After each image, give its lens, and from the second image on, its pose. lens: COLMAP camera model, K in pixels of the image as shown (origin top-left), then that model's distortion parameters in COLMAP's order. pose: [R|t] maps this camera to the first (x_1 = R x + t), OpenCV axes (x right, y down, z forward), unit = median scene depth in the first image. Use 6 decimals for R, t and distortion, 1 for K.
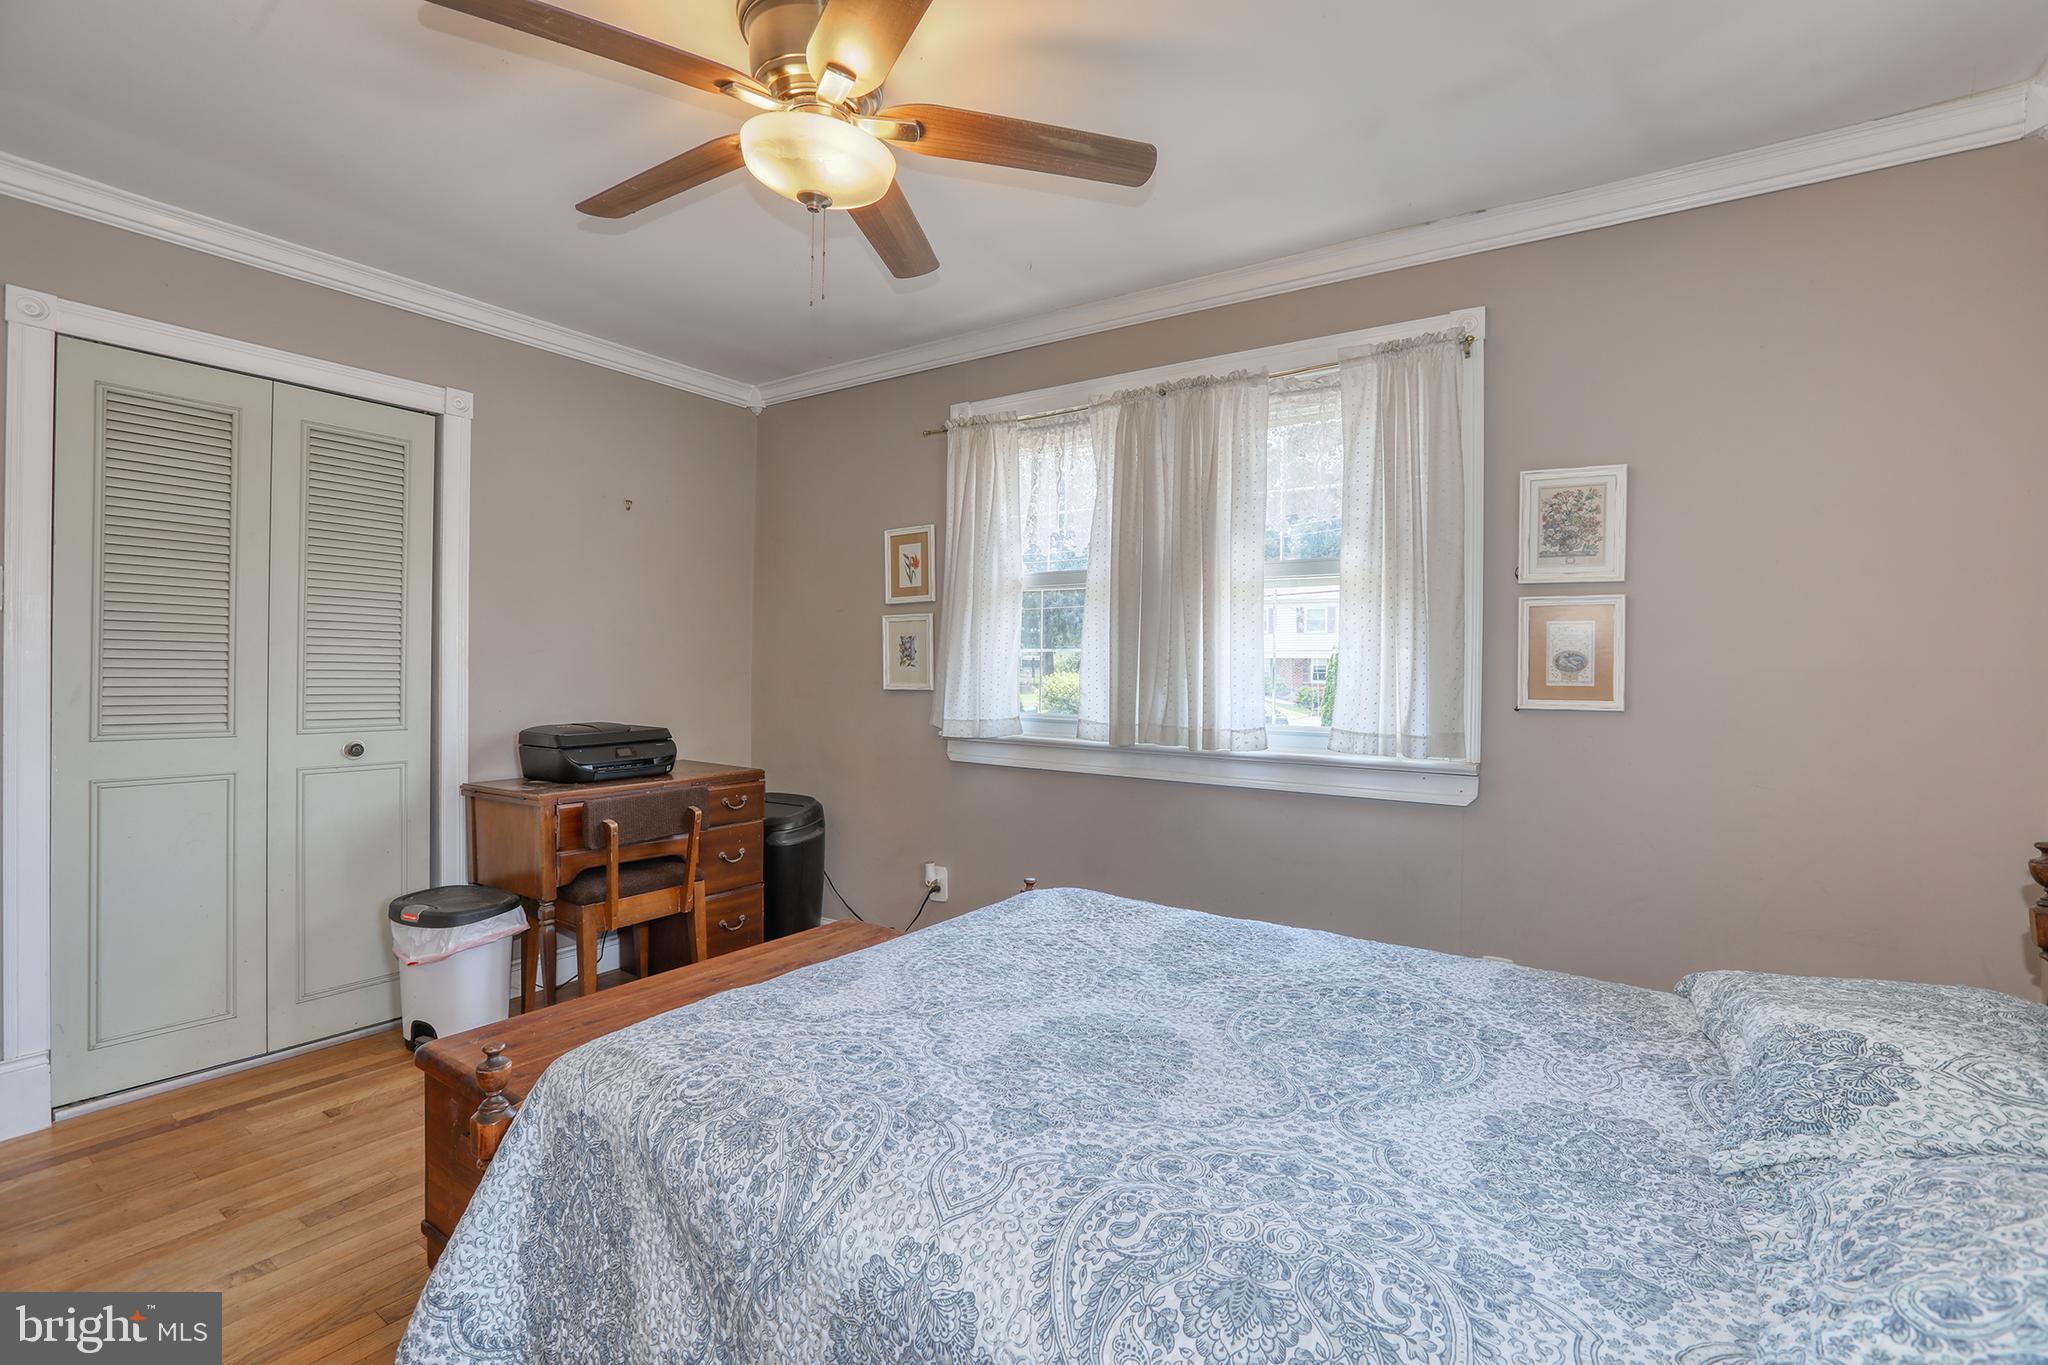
lens RADIAL K [[925.6, 0, 1022.7], [0, 925.6, 670.7], [0, 0, 1]] dist [-0.028471, 0.006195]
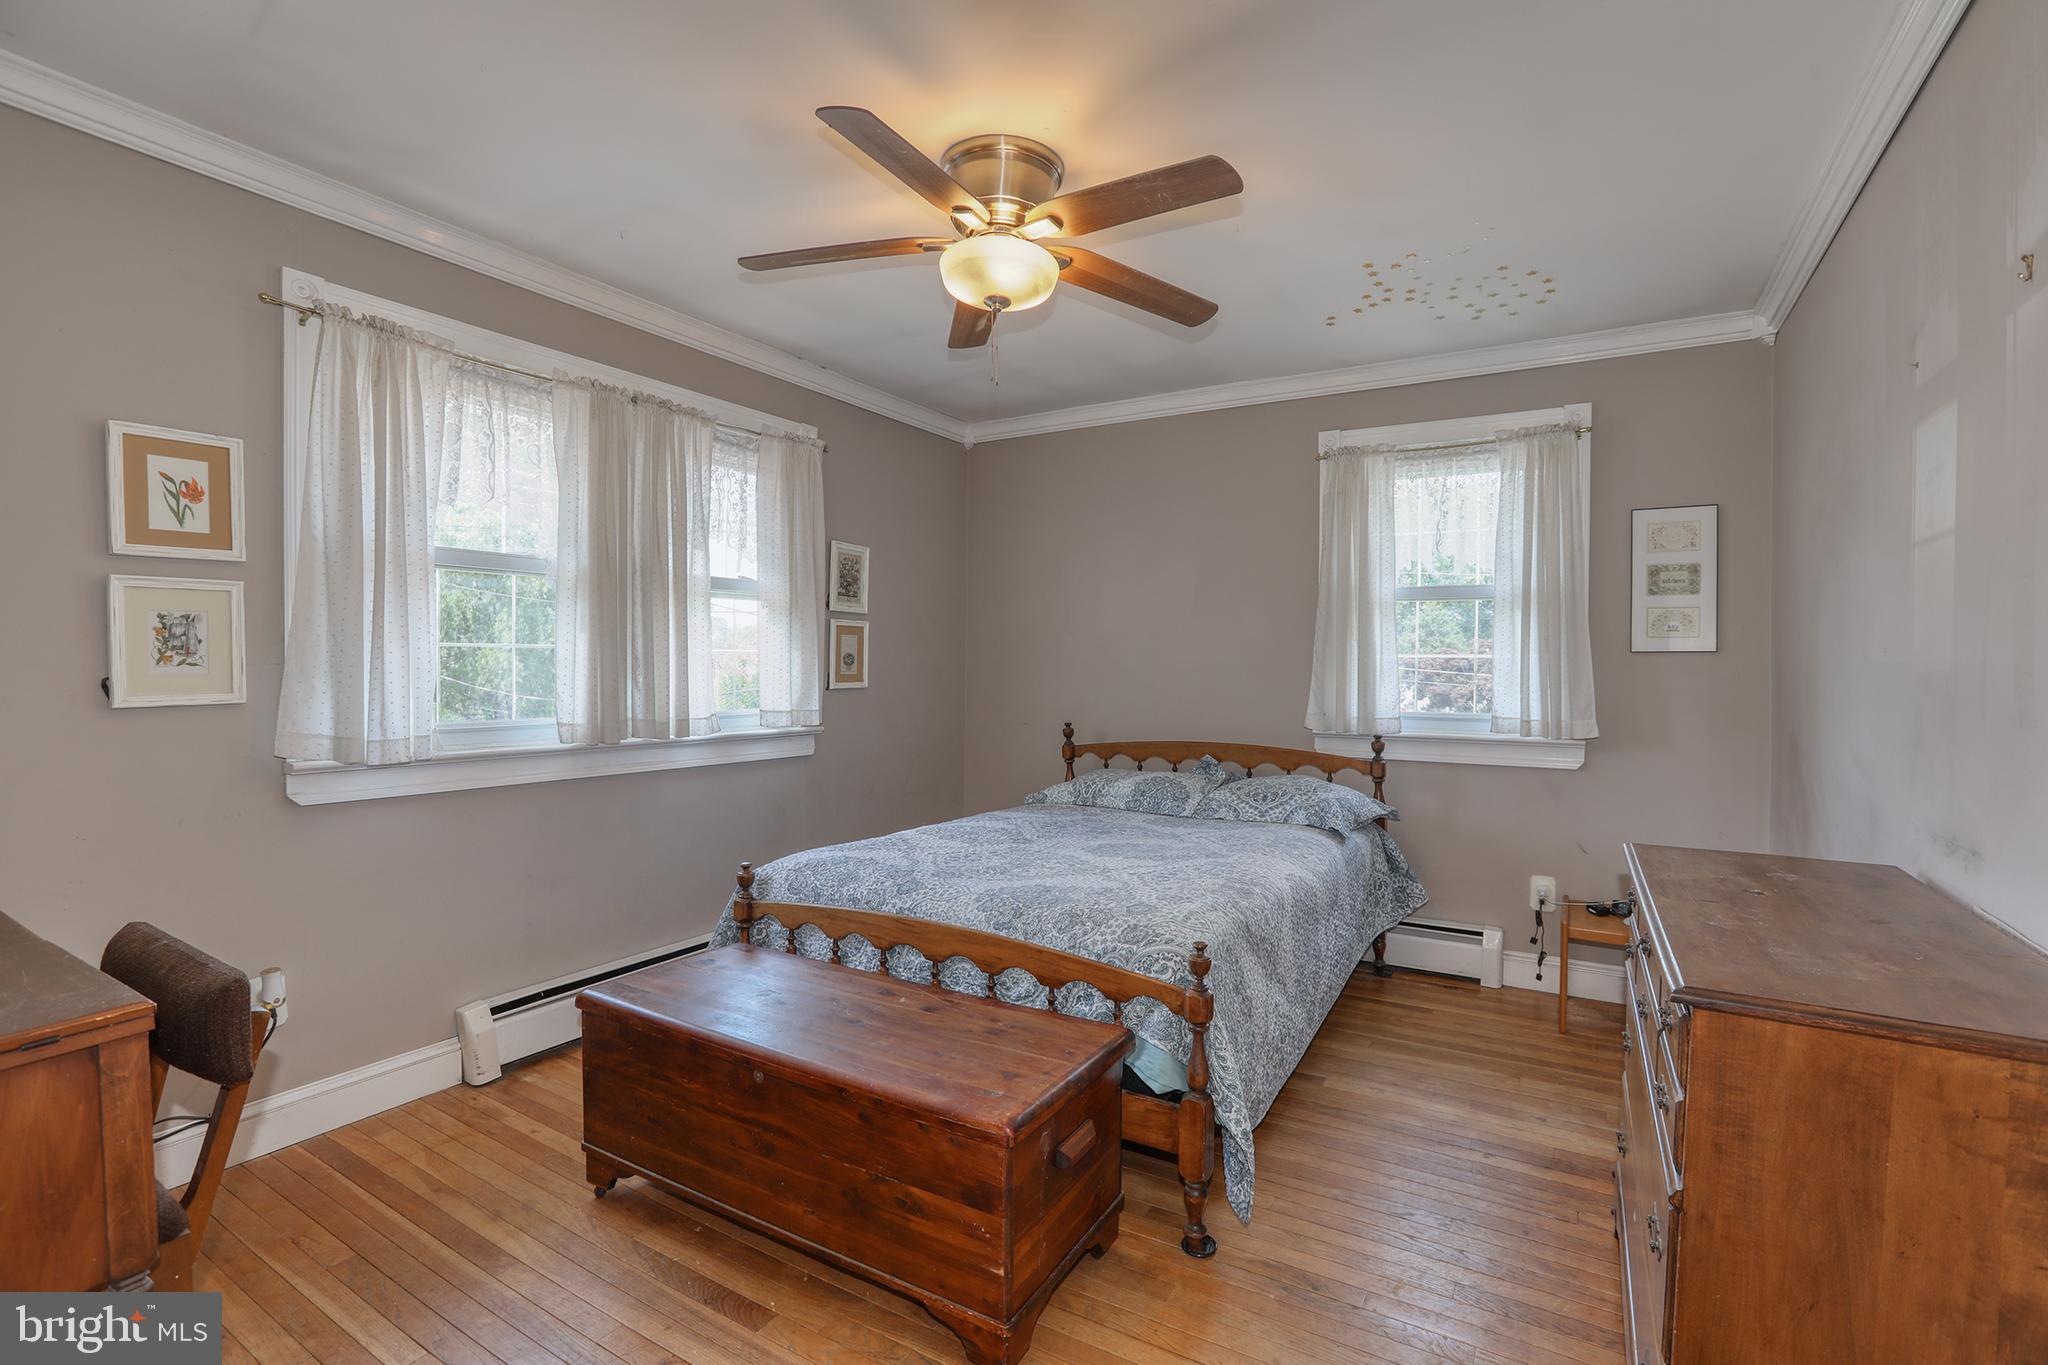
lens RADIAL K [[925.6, 0, 1018.8], [0, 925.6, 686.9], [0, 0, 1]] dist [-0.028471, 0.006195]
pose [[-0.033175, -0.034154, 0.998866, -0.751301], [-0.003321, 0.999414, 0.034062, -0.013088], [-0.999444, -0.002187, -0.033269, 0.501600]]
